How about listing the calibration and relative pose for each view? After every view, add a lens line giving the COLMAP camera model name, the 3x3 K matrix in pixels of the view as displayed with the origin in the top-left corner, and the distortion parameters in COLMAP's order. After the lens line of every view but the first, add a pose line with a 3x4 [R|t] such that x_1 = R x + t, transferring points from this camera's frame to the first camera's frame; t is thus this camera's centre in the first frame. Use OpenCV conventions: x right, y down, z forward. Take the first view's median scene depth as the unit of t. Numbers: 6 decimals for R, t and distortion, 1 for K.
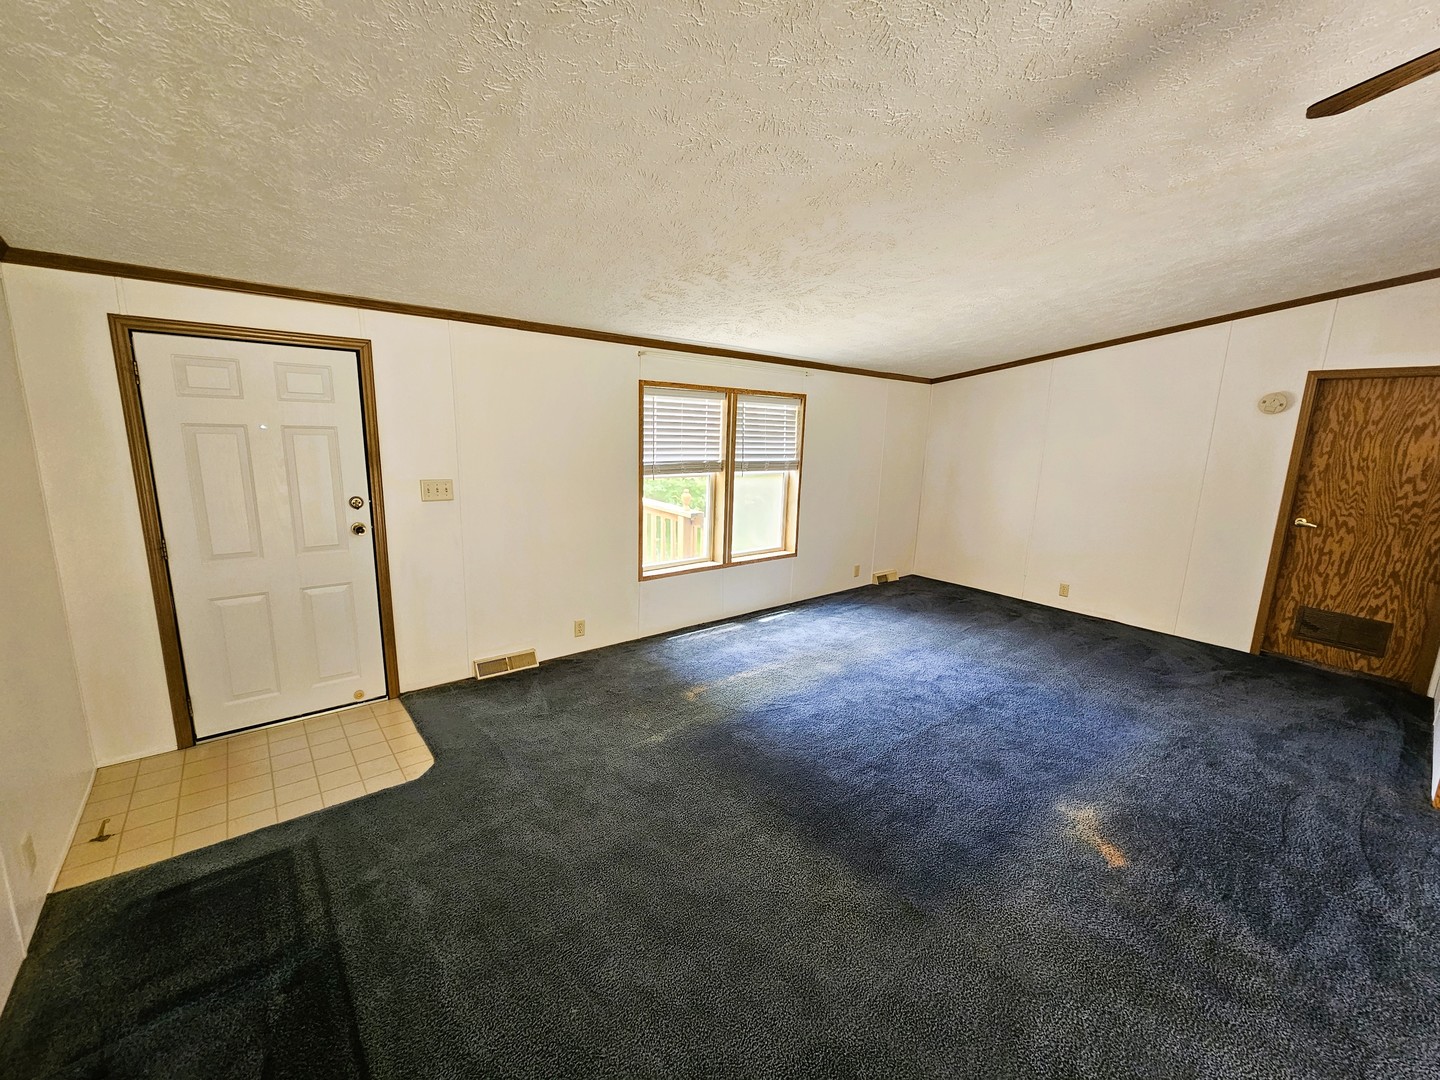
lens RADIAL K [[583.9, 0, 723.5], [0, 583.9, 541.5], [0, 0, 1]] dist [-0.000295, 0.000322]
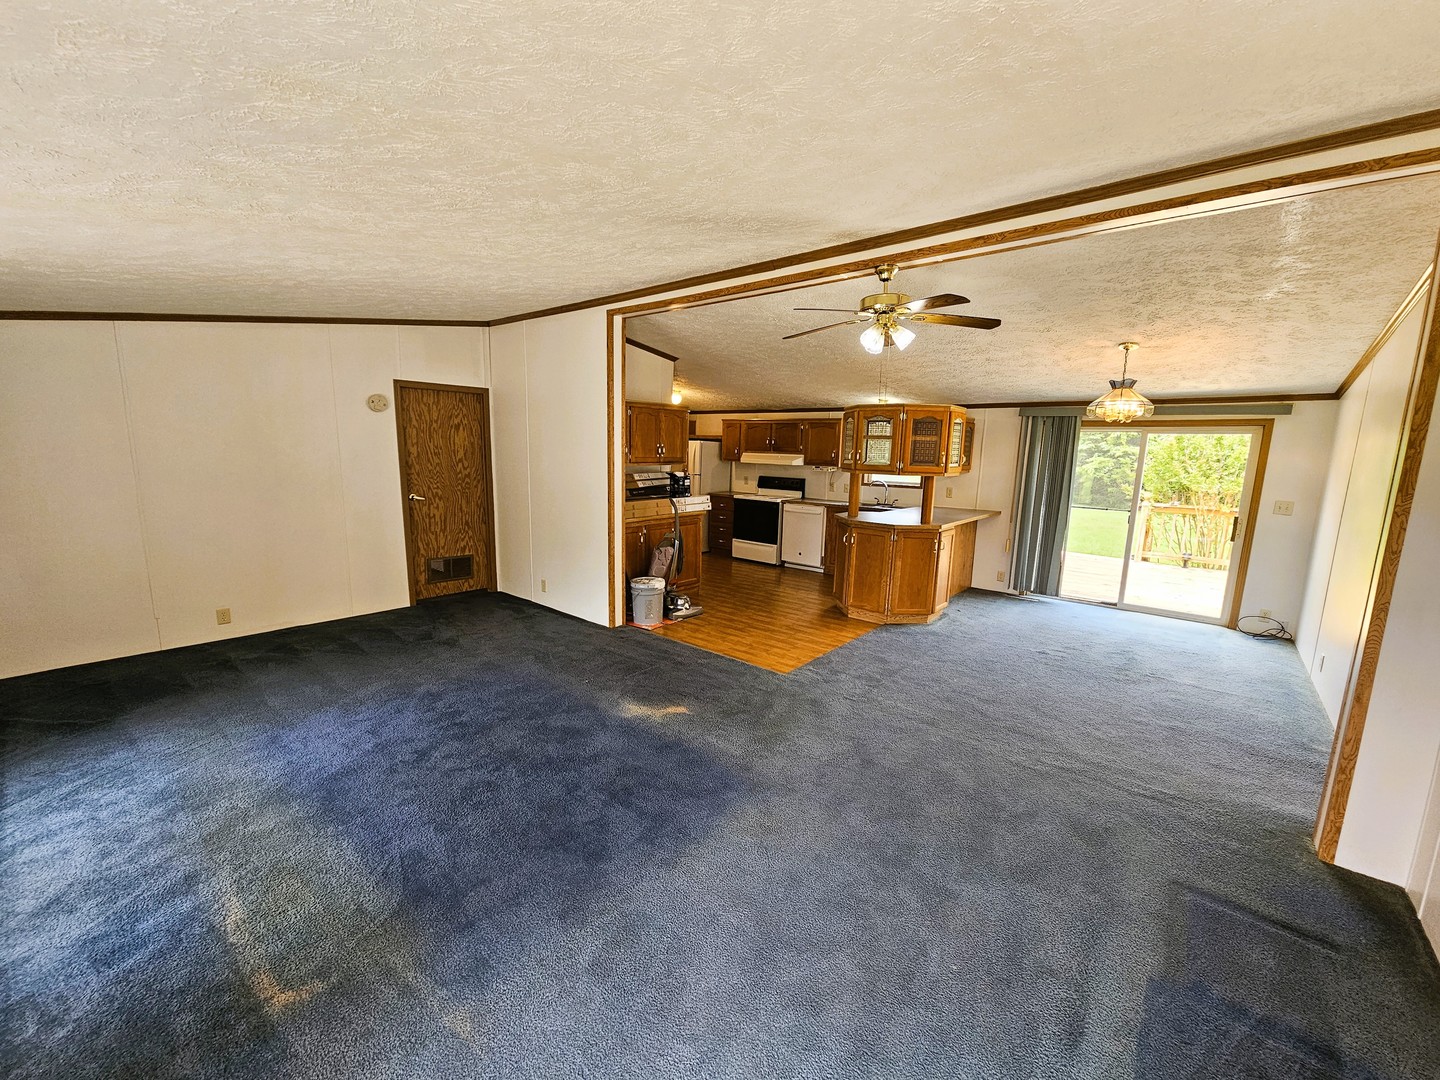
lens RADIAL K [[583.9, 0, 727.0], [0, 583.9, 541.3], [0, 0, 1]] dist [-0.000295, 0.000322]
pose [[-0.179691, -0.189649, 0.965269, -0.429387], [0.153774, 0.963763, 0.217979, -0.119731], [-0.971630, 0.187602, -0.144016, 0.553518]]
